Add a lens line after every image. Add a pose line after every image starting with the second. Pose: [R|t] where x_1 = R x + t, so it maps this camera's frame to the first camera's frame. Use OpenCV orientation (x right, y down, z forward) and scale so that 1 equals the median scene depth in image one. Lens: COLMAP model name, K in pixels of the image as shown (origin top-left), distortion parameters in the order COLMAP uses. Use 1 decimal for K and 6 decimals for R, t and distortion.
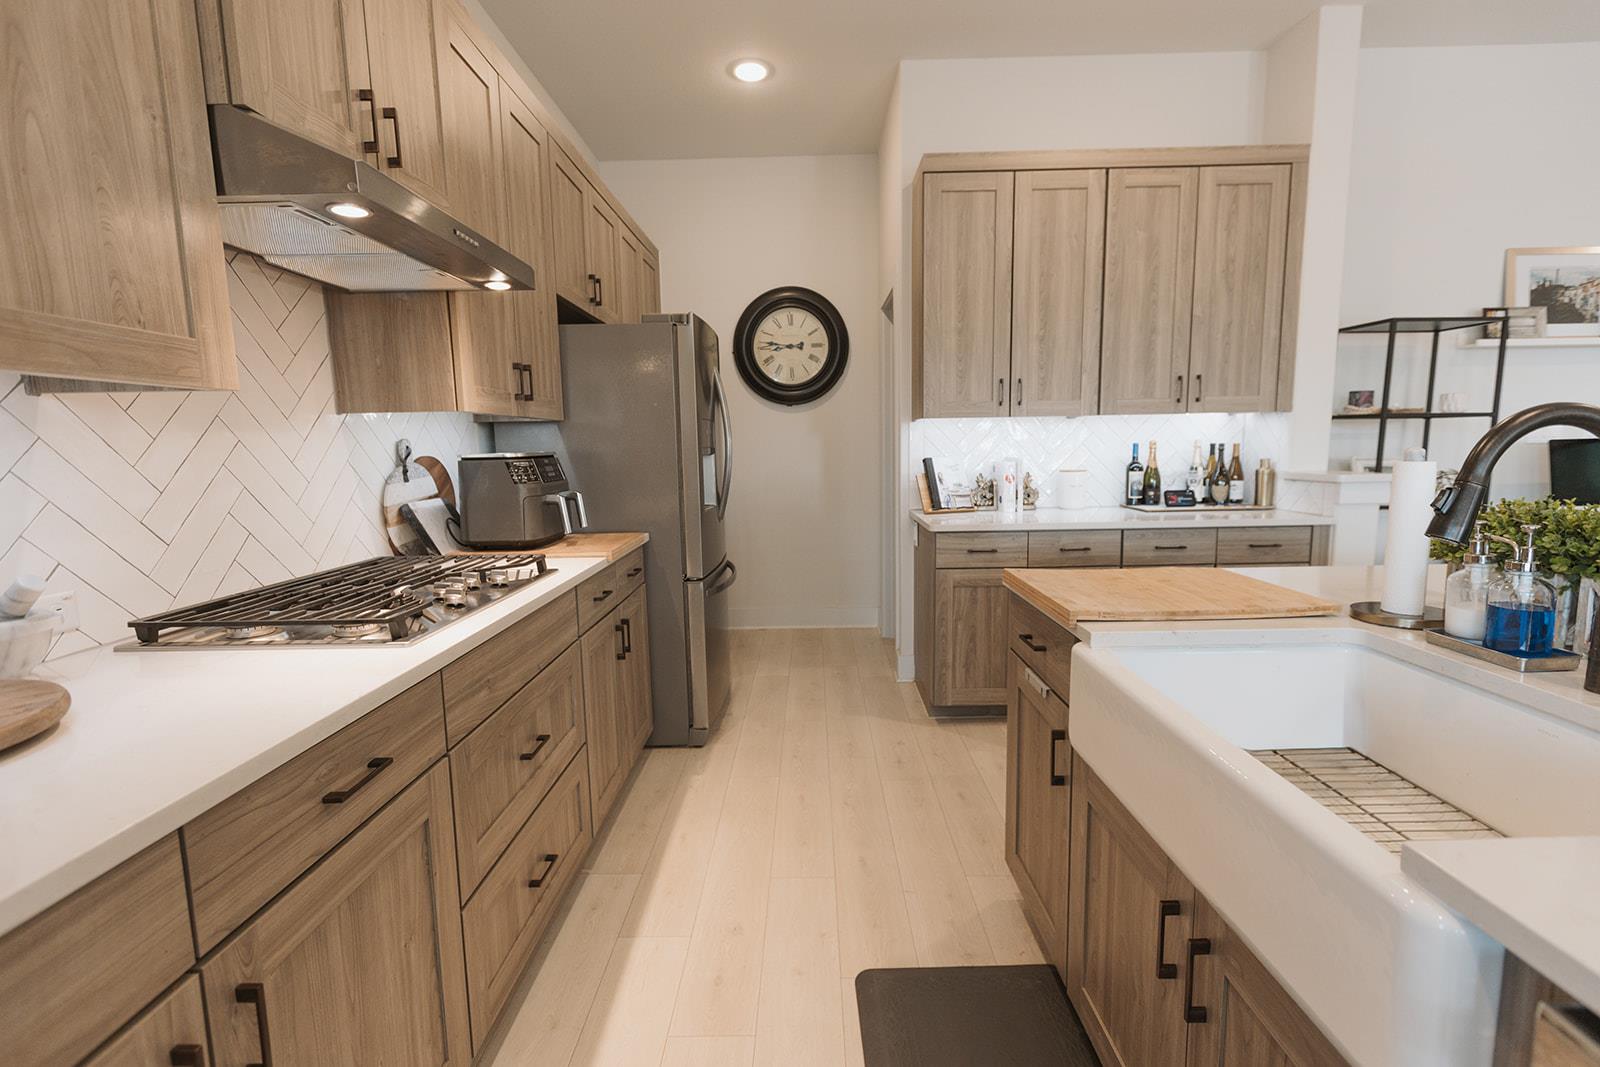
lens RADIAL K [[719.2, 0, 806.4], [0, 719.2, 534.6], [0, 0, 1]] dist [0.005066, -0.001734]
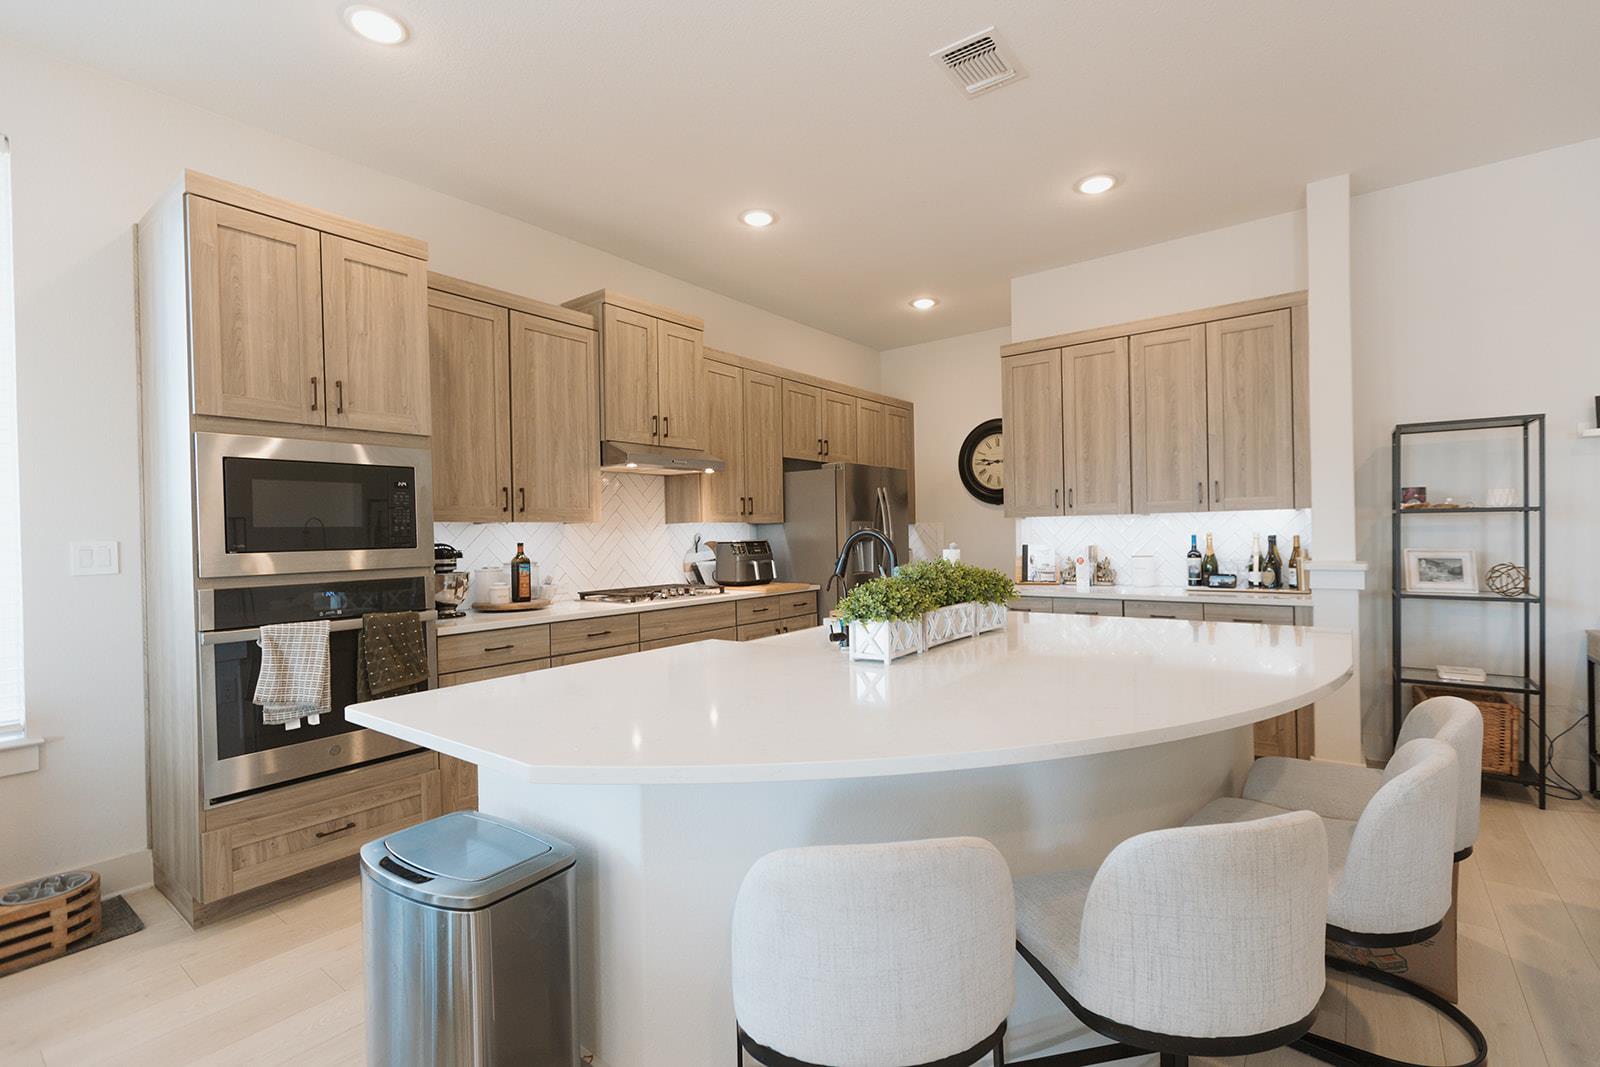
lens RADIAL K [[719.2, 0, 806.4], [0, 719.2, 534.6], [0, 0, 1]] dist [0.005066, -0.001734]
pose [[0.799374, 0.003839, -0.600821, 0.731815], [-0.072023, 0.993382, -0.089476, 0.031772], [0.596501, 0.114797, 0.794360, -0.396218]]
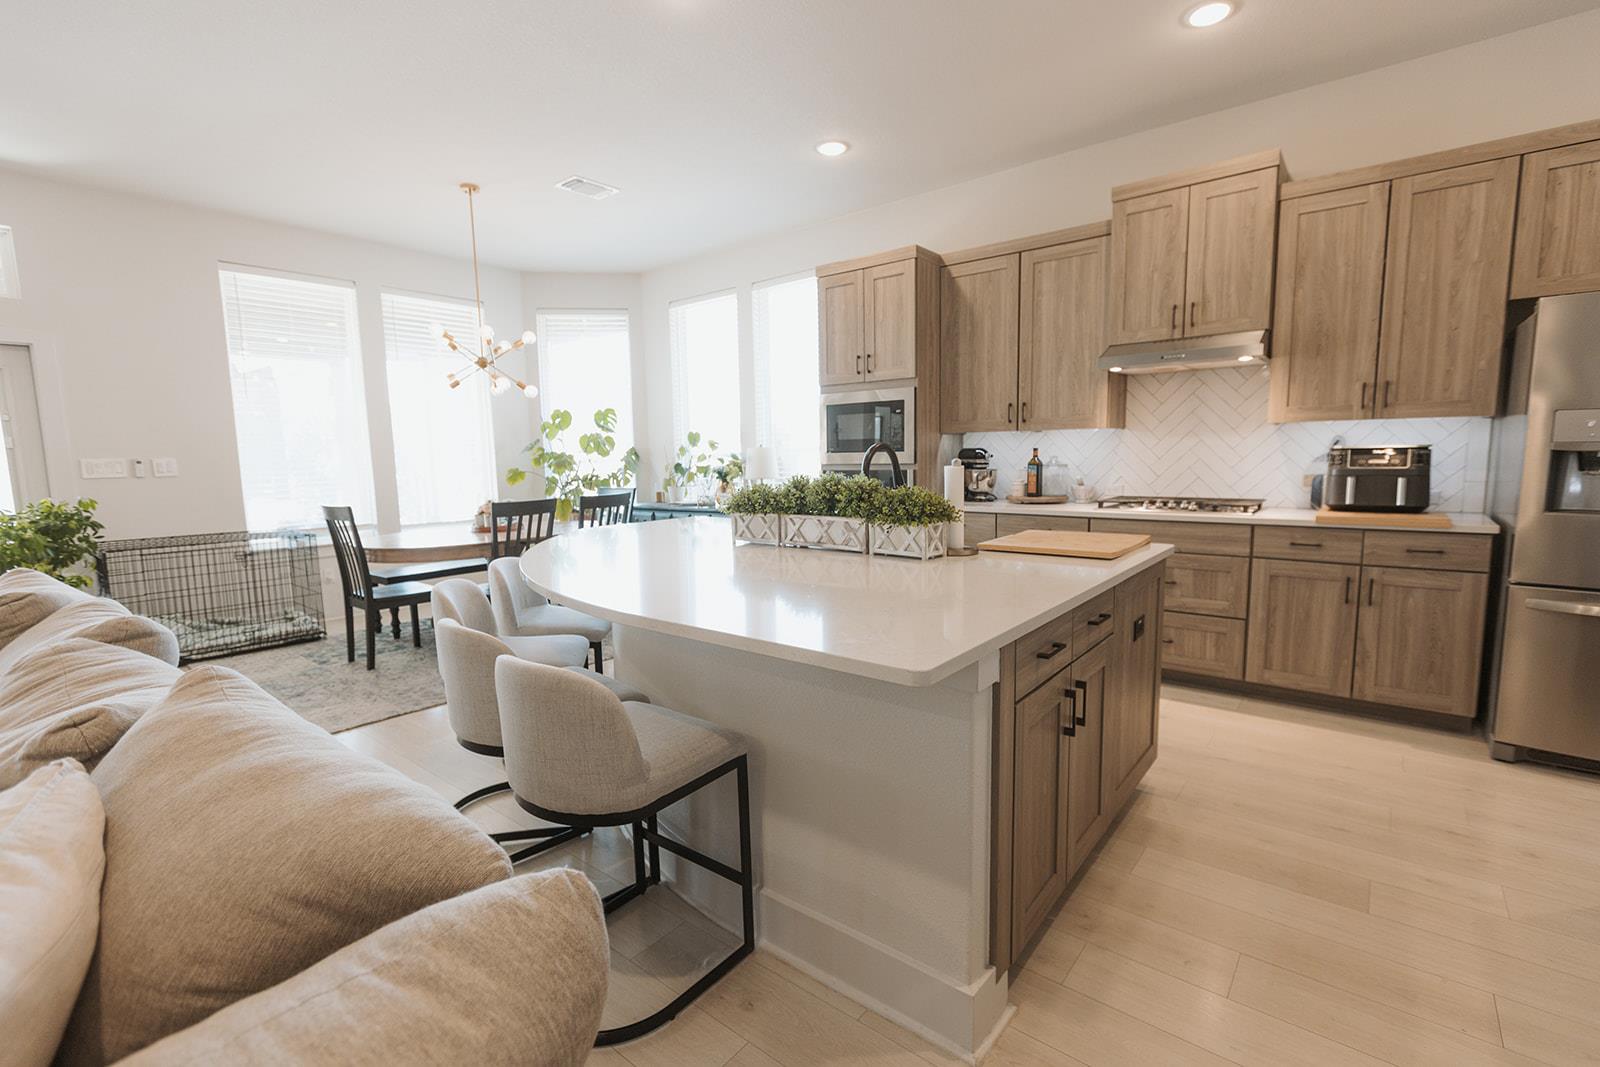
lens RADIAL K [[719.2, 0, 806.4], [0, 719.2, 534.6], [0, 0, 1]] dist [0.005066, -0.001734]
pose [[-0.621001, 0.119067, -0.774713, 1.041609], [-0.070686, 0.975860, 0.206643, -0.116880], [0.780616, 0.183087, -0.597594, 0.757195]]
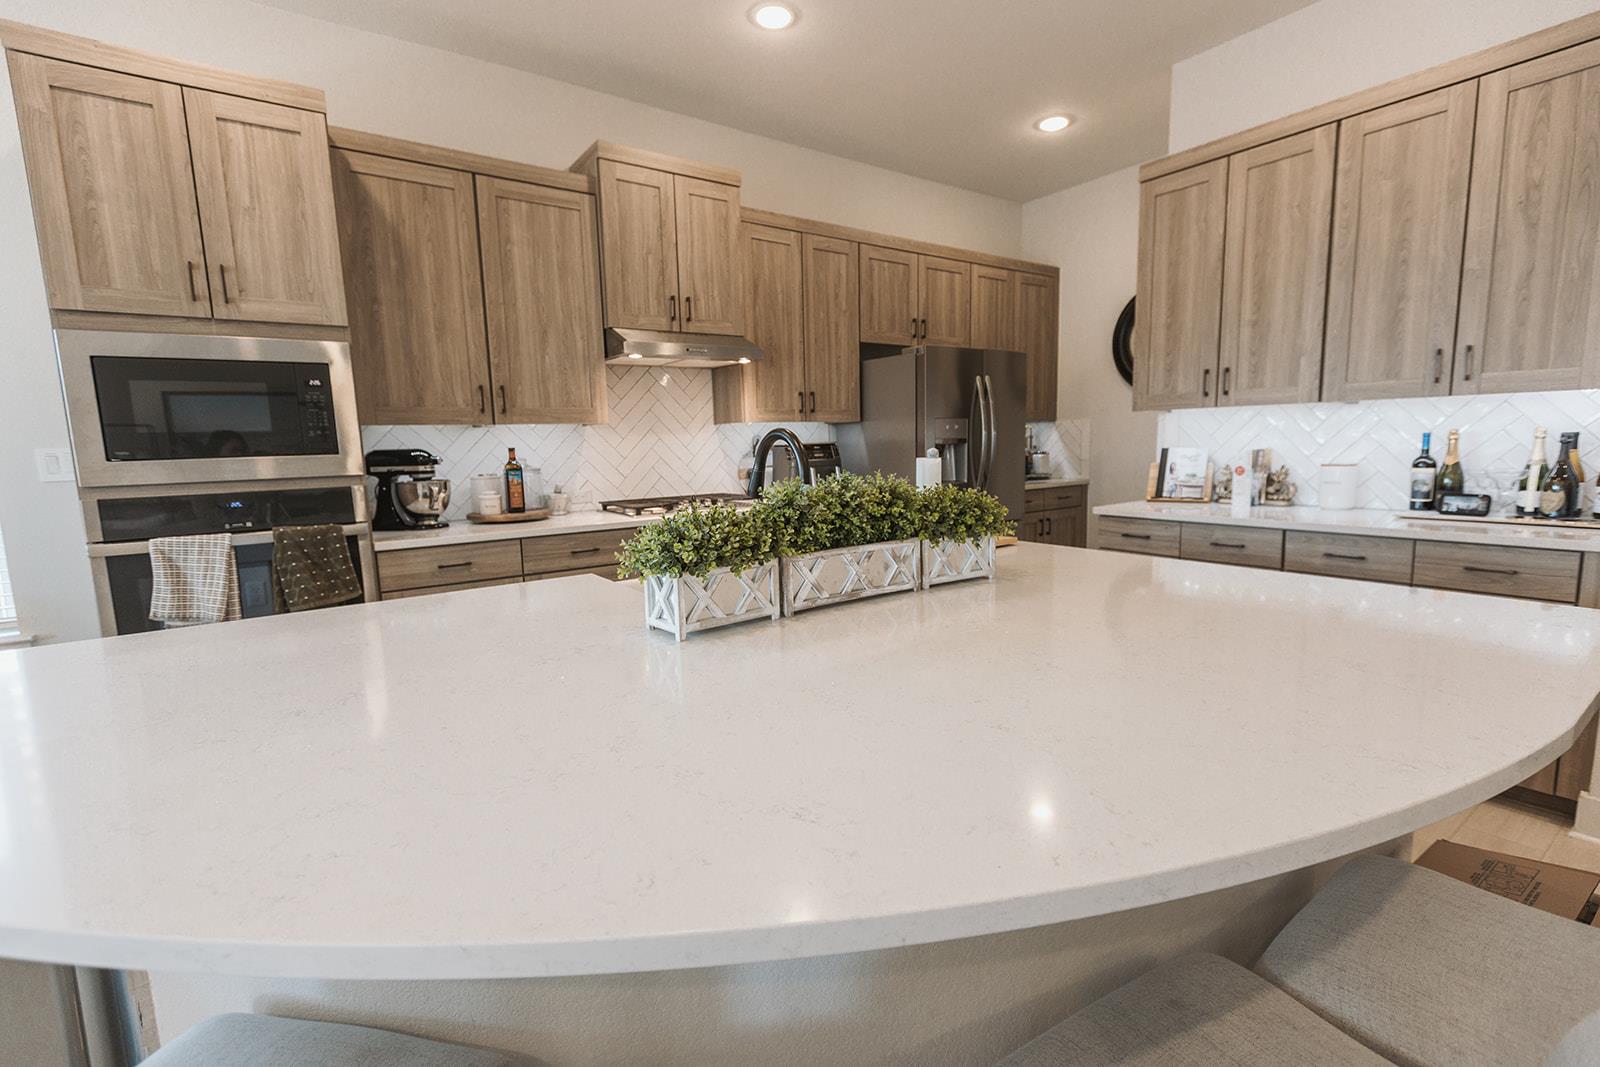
lens RADIAL K [[719.2, 0, 806.4], [0, 719.2, 534.6], [0, 0, 1]] dist [0.005066, -0.001734]
pose [[0.590530, 0.109254, -0.799586, 0.773070], [-0.088469, 0.993586, 0.070424, -0.011148], [0.802152, 0.029150, 0.596408, -0.029605]]
